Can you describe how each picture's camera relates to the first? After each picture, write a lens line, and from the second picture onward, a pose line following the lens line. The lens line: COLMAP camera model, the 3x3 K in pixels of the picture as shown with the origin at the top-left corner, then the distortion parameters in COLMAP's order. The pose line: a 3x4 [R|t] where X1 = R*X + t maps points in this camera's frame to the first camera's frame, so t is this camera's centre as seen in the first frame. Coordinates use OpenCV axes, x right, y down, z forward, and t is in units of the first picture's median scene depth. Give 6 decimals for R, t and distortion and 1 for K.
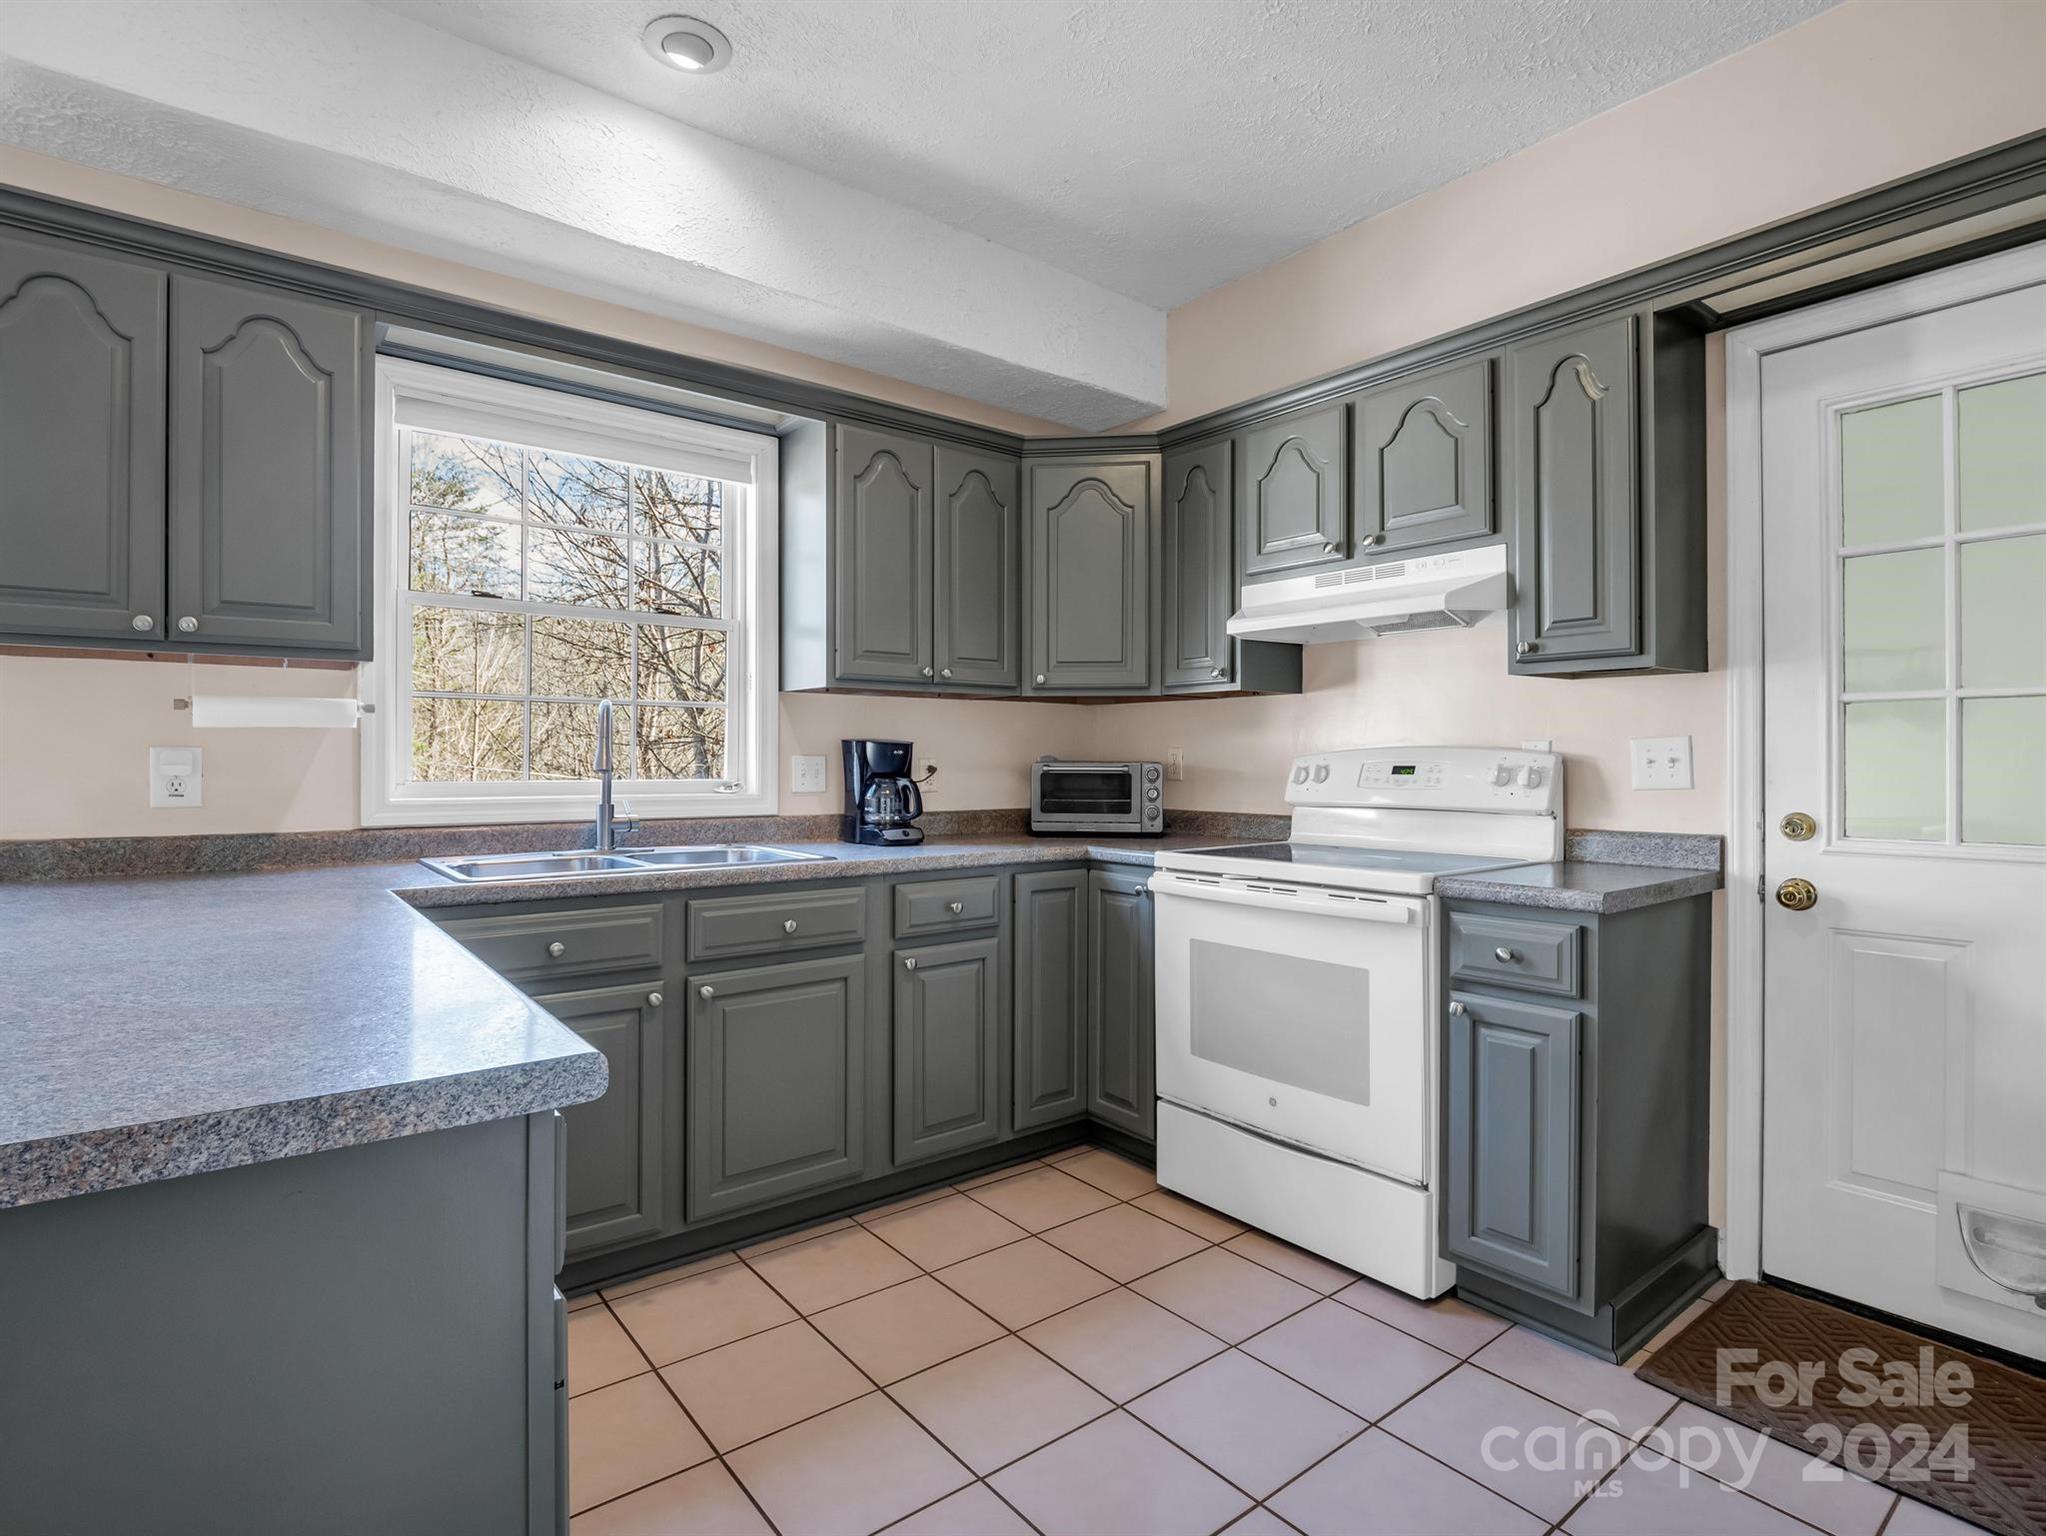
lens RADIAL K [[1024.5, 0, 1023.2], [0, 1024.5, 759.9], [0, 0, 1]] dist [-0.005630, -0.004673]
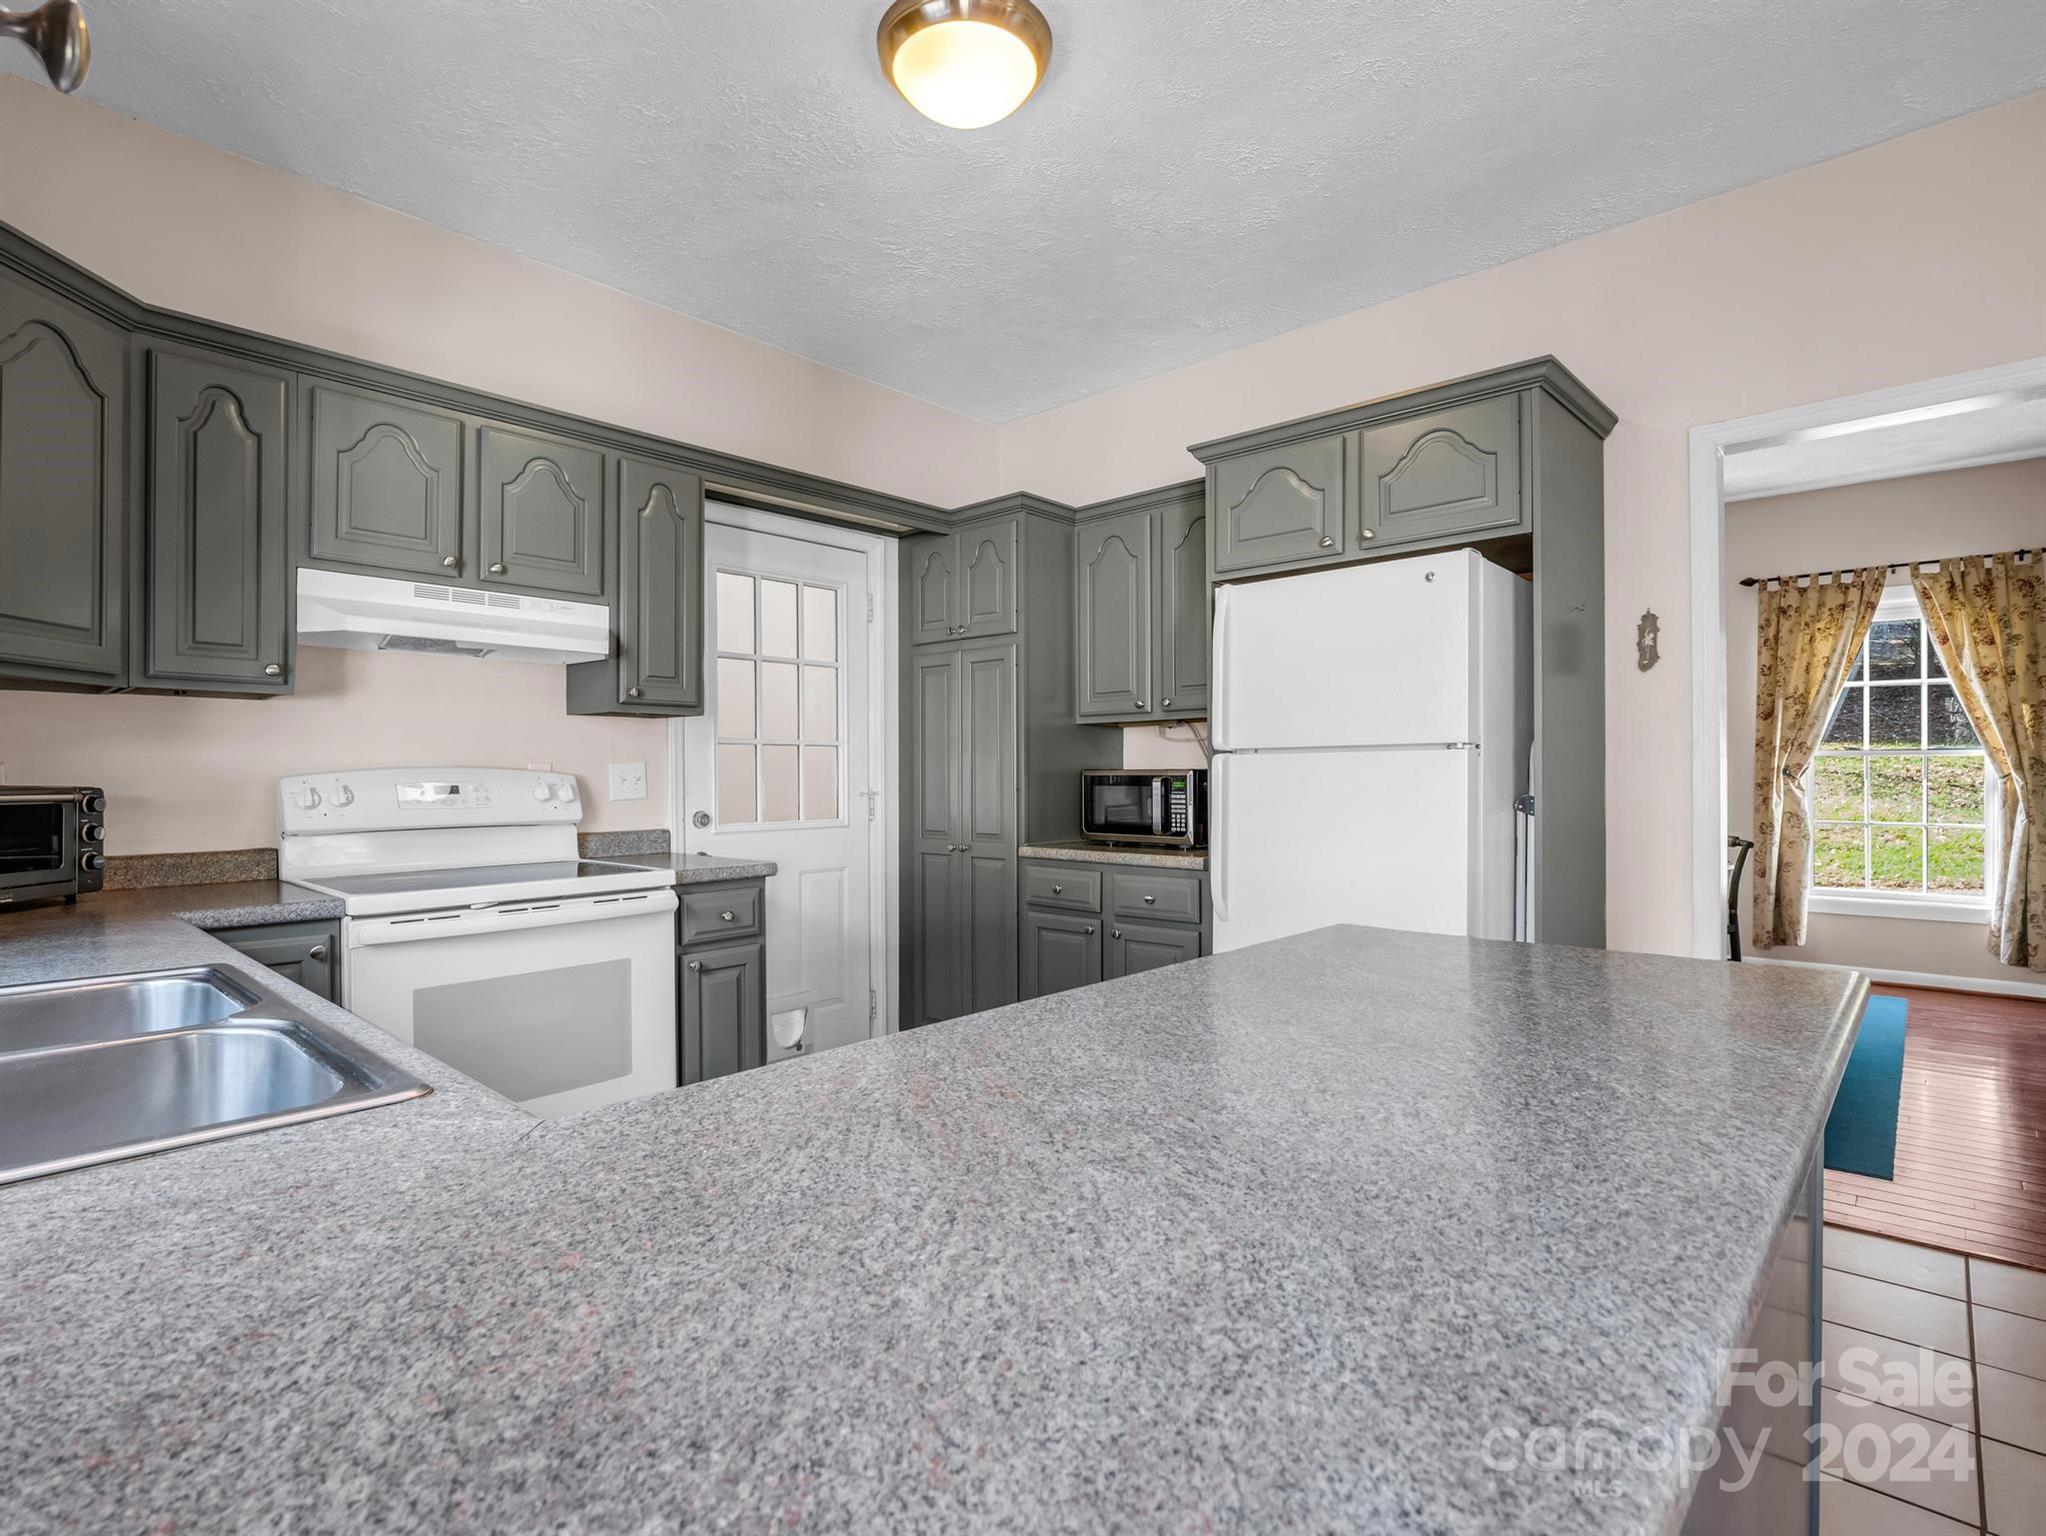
lens RADIAL K [[1024.5, 0, 1020.0], [0, 1024.5, 768.9], [0, 0, 1]] dist [-0.005630, -0.004673]
pose [[-0.156672, 0.004859, 0.987639, -0.822838], [0.004067, 0.999983, -0.004275, -0.004901], [-0.987642, 0.003347, -0.156689, 0.685119]]
